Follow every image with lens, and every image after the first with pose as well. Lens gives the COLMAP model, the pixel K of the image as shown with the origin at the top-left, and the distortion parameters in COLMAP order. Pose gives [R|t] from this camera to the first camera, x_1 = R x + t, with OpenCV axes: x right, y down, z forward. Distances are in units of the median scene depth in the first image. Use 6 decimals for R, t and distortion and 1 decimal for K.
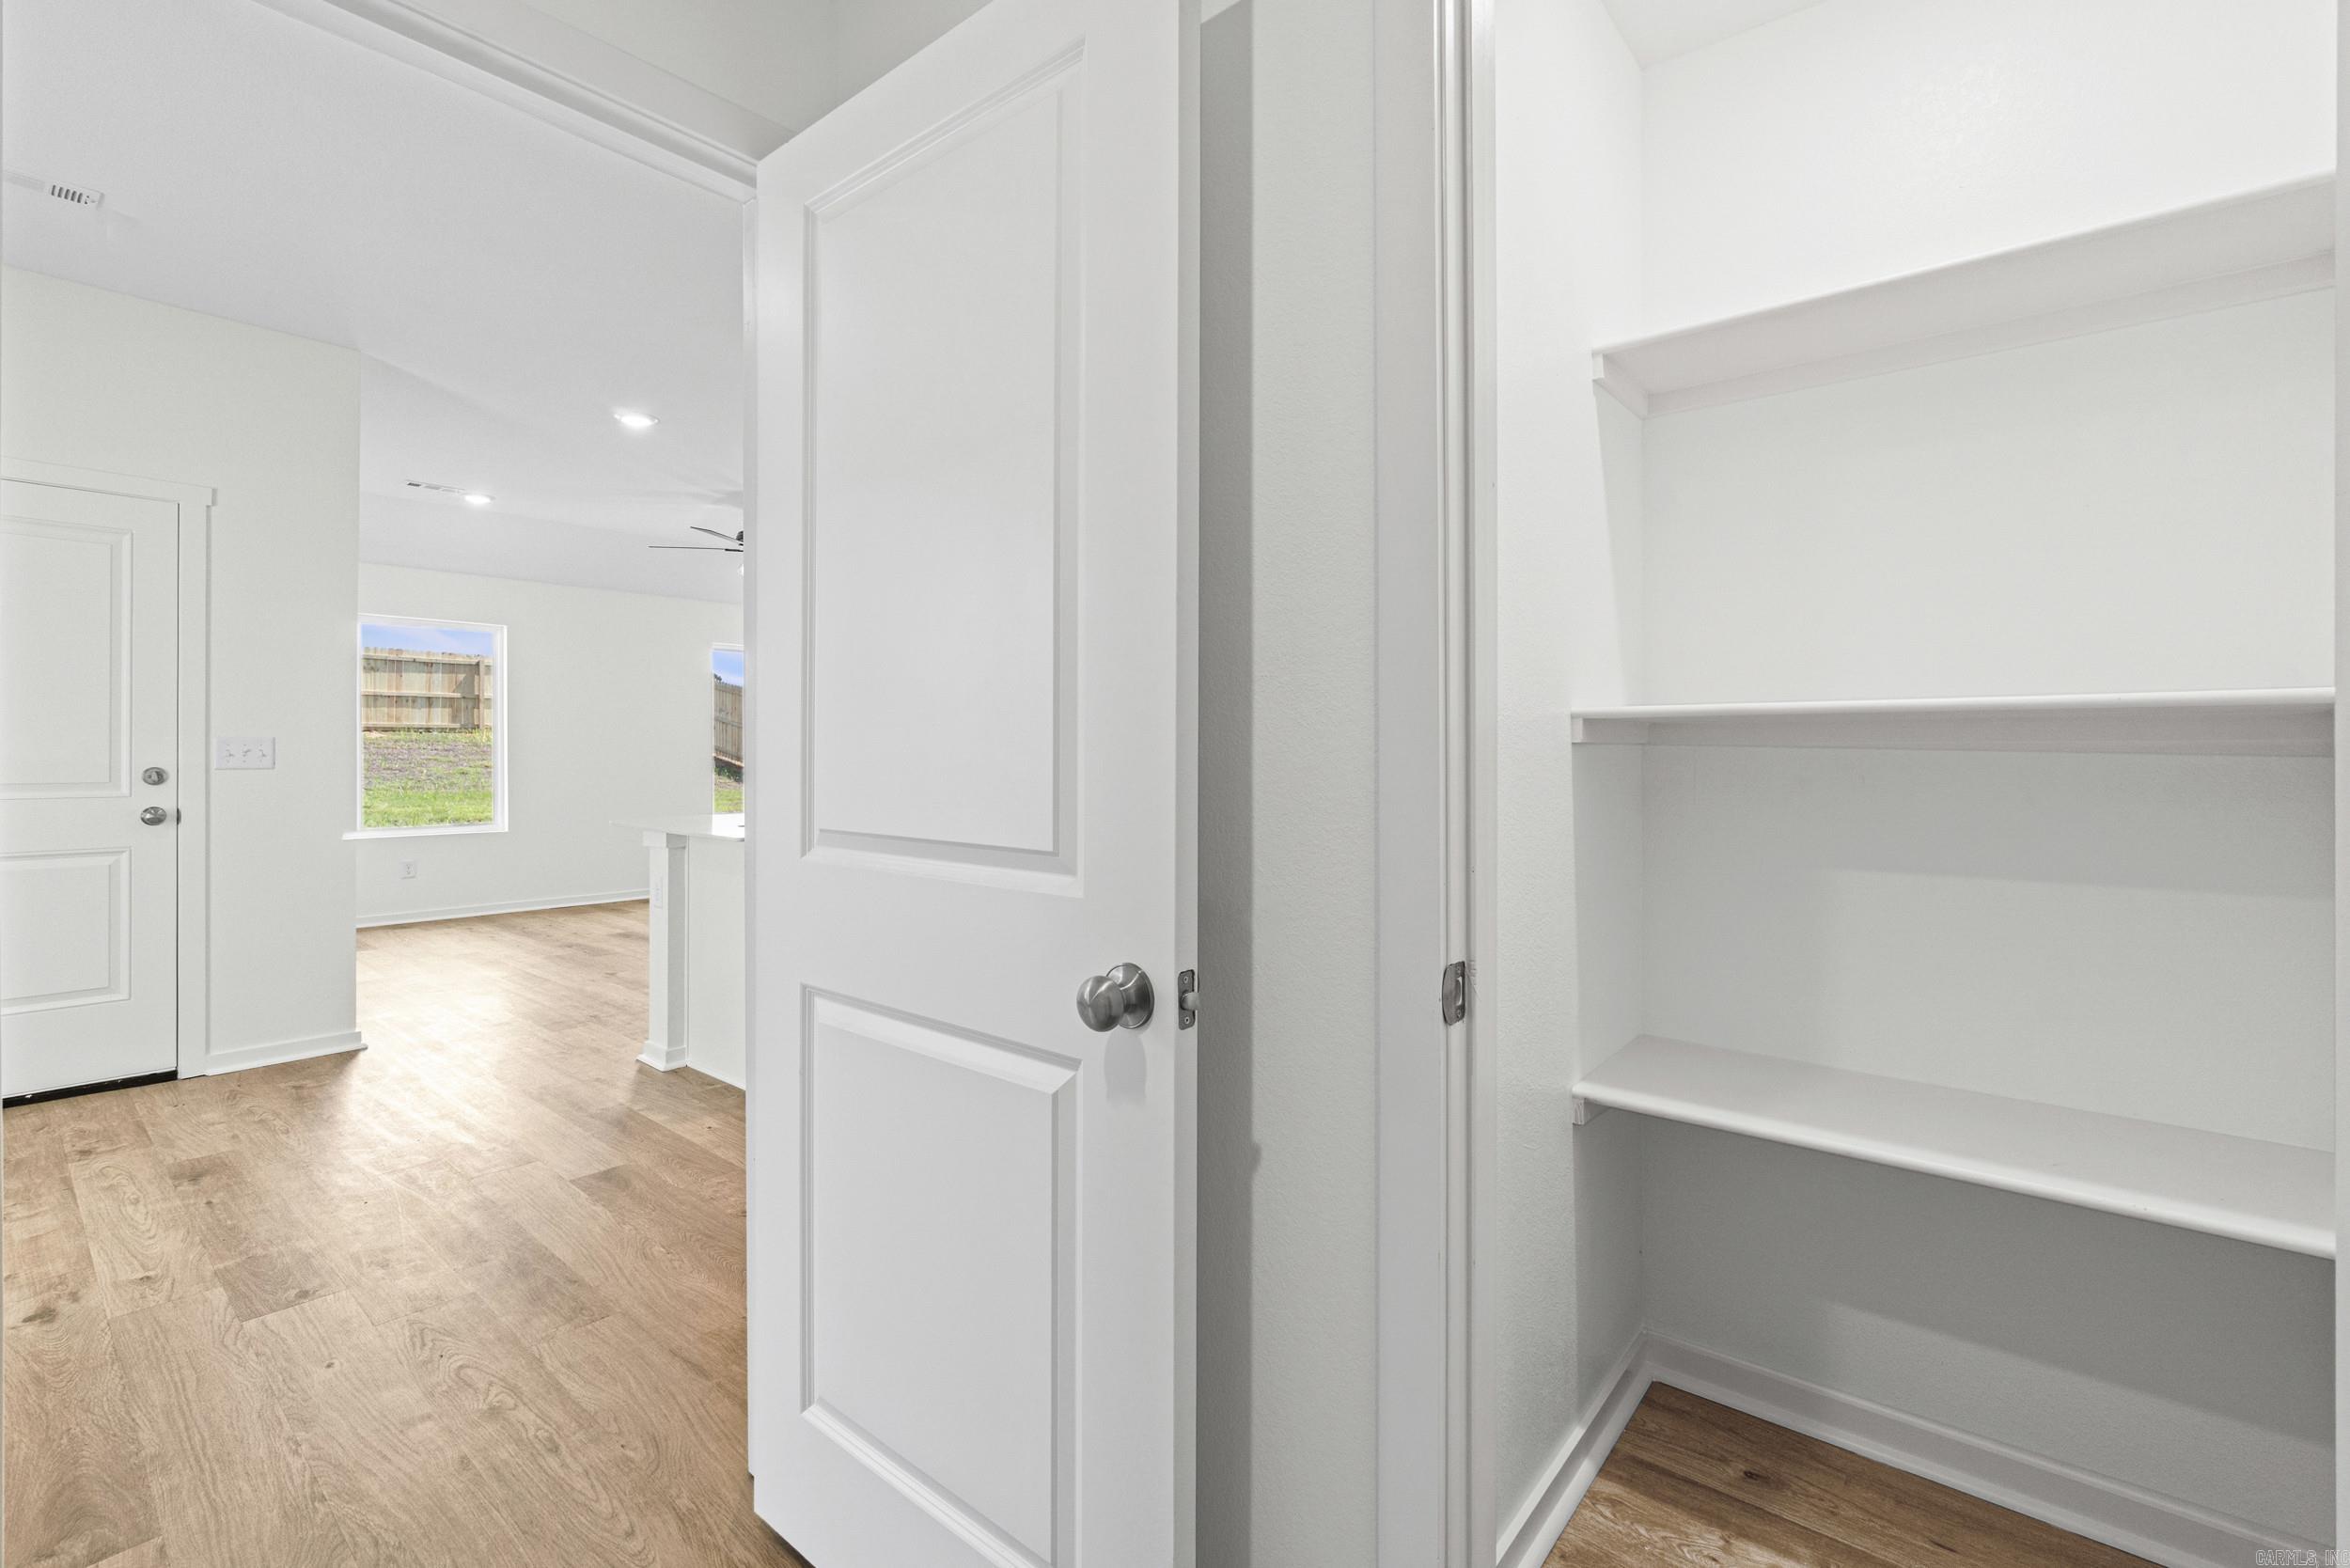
lens RADIAL K [[1023.8, 0, 1151.0], [0, 1023.8, 756.0], [0, 0, 1]] dist [-0.001821, -0.001135]
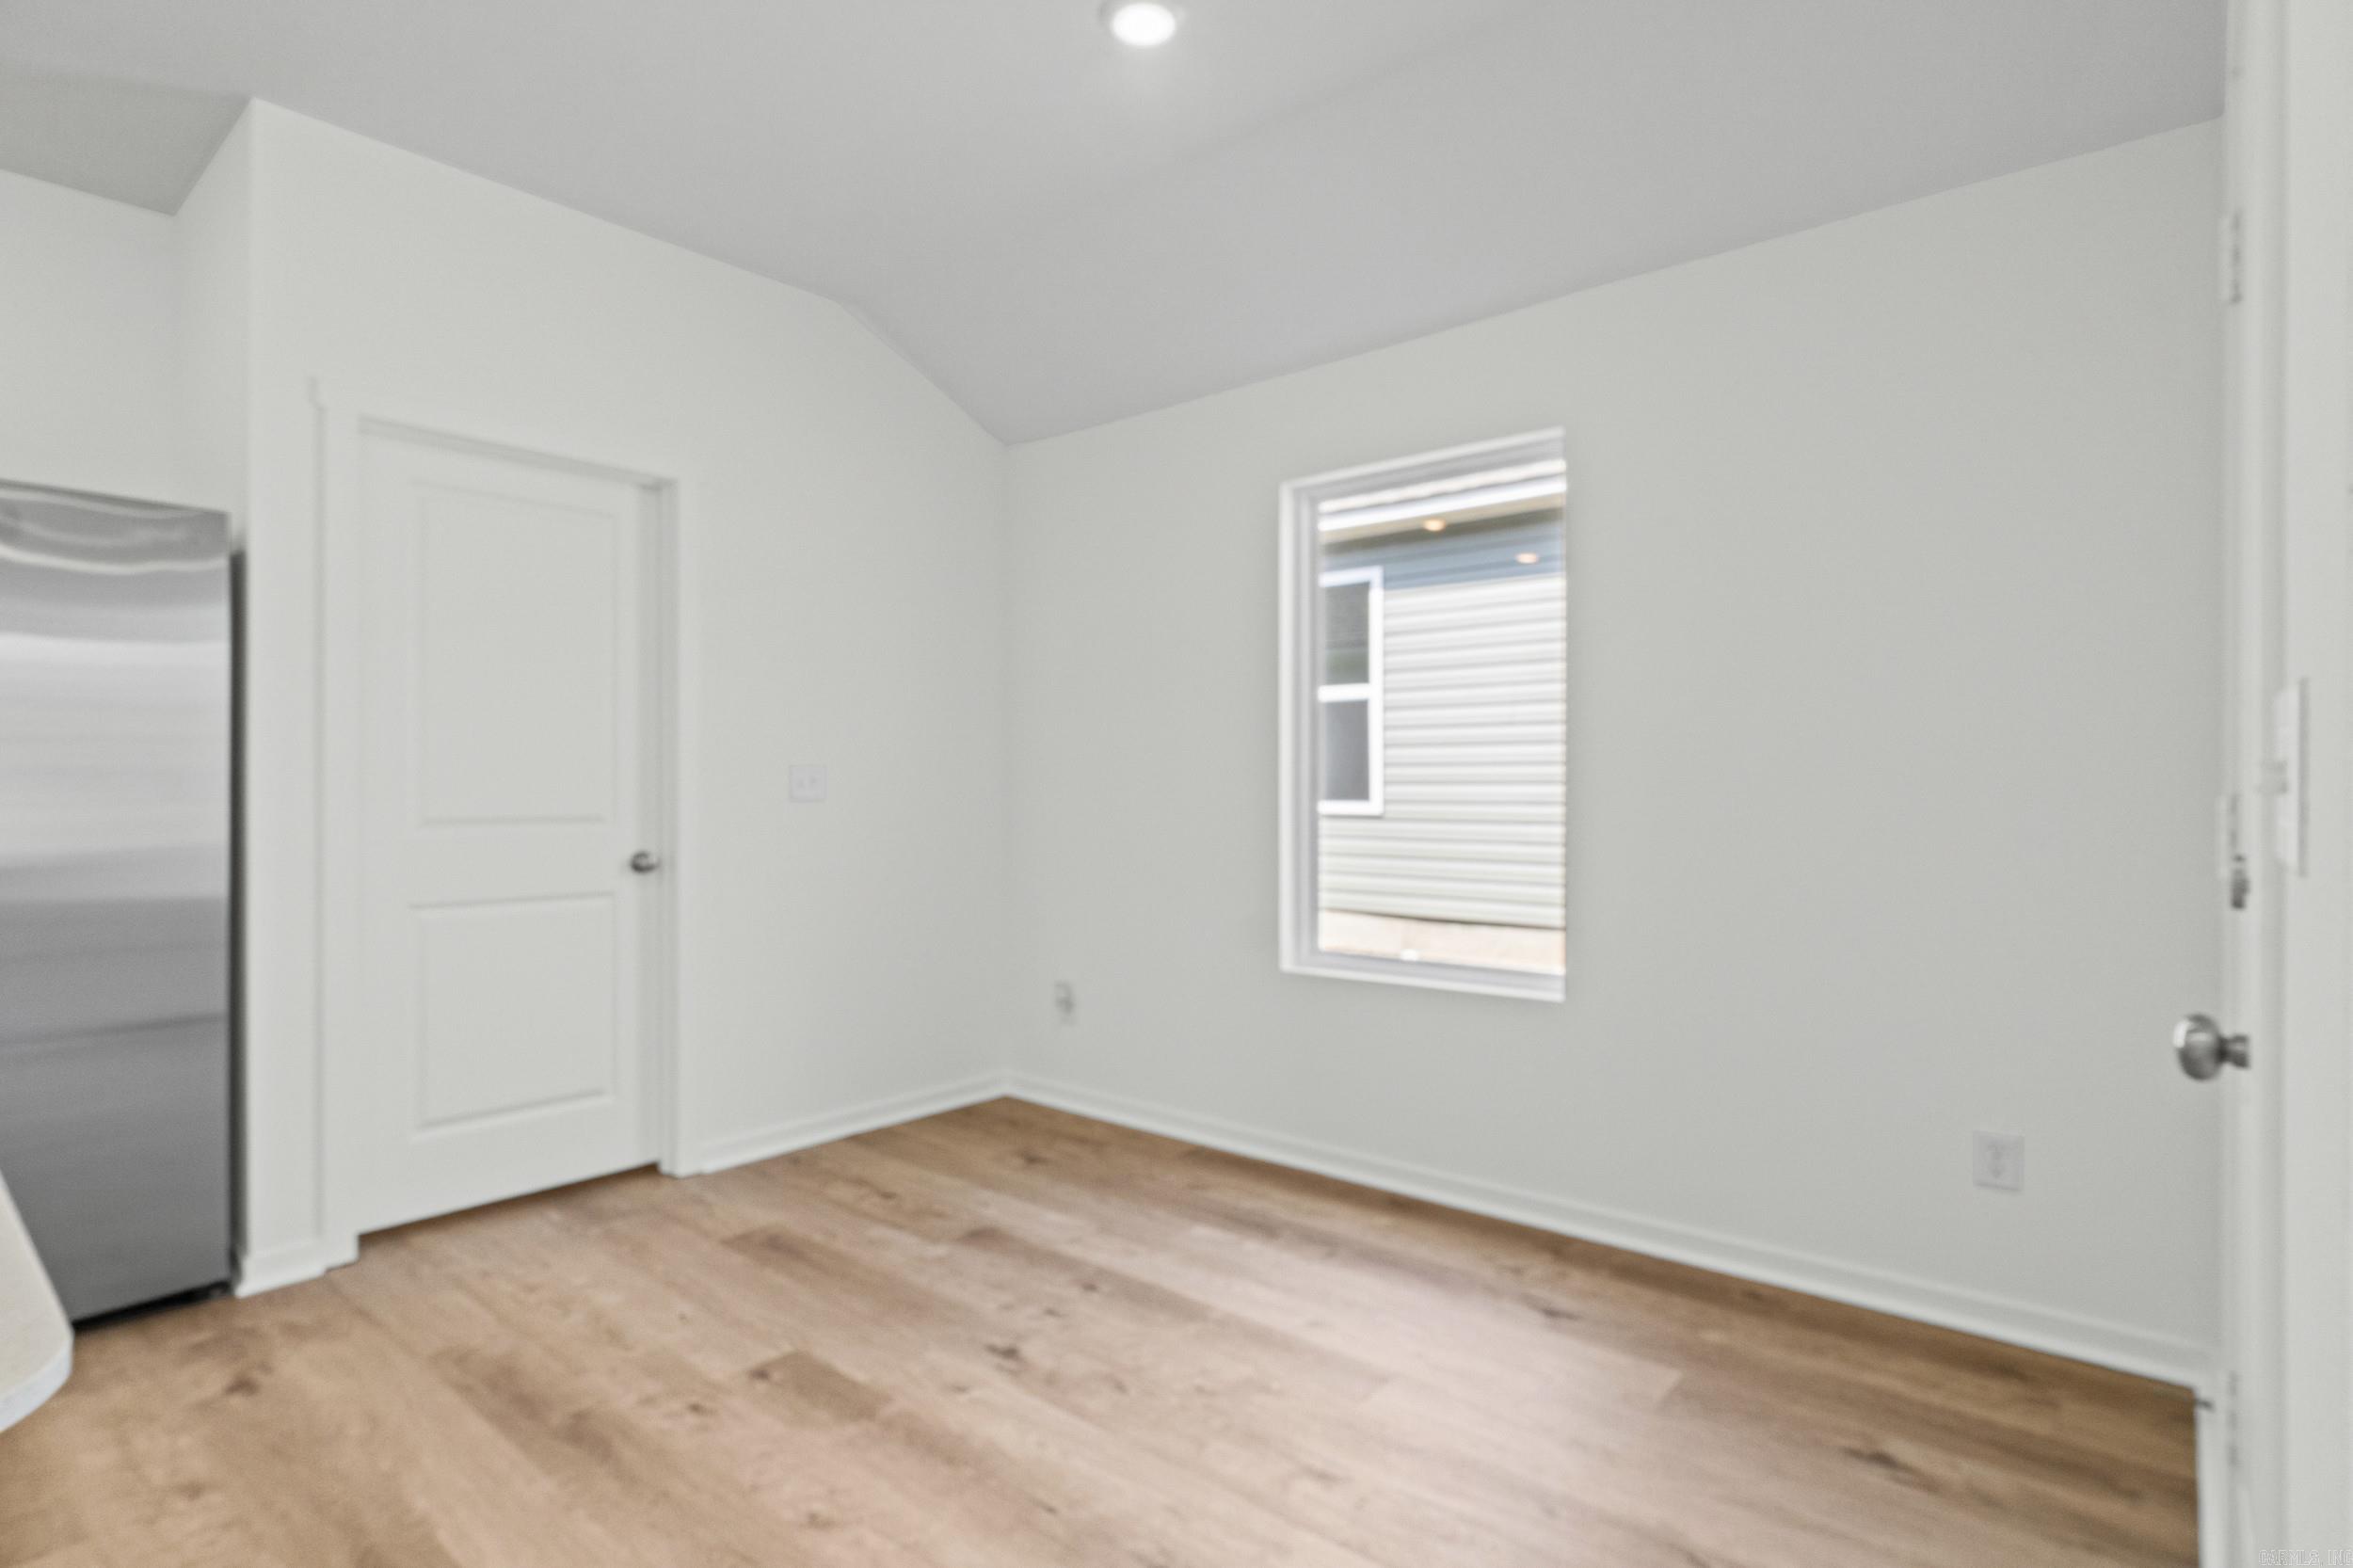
lens RADIAL K [[1190.7, 0, 1159.2], [0, 1190.7, 785.2], [0, 0, 1]] dist [-0.007901, 0.000673]
pose [[-0.999994, 0.000254, 0.003491, -0.186615], [0.000272, 0.999986, 0.005220, -0.000657], [-0.003490, 0.005221, -0.999980, 0.322720]]
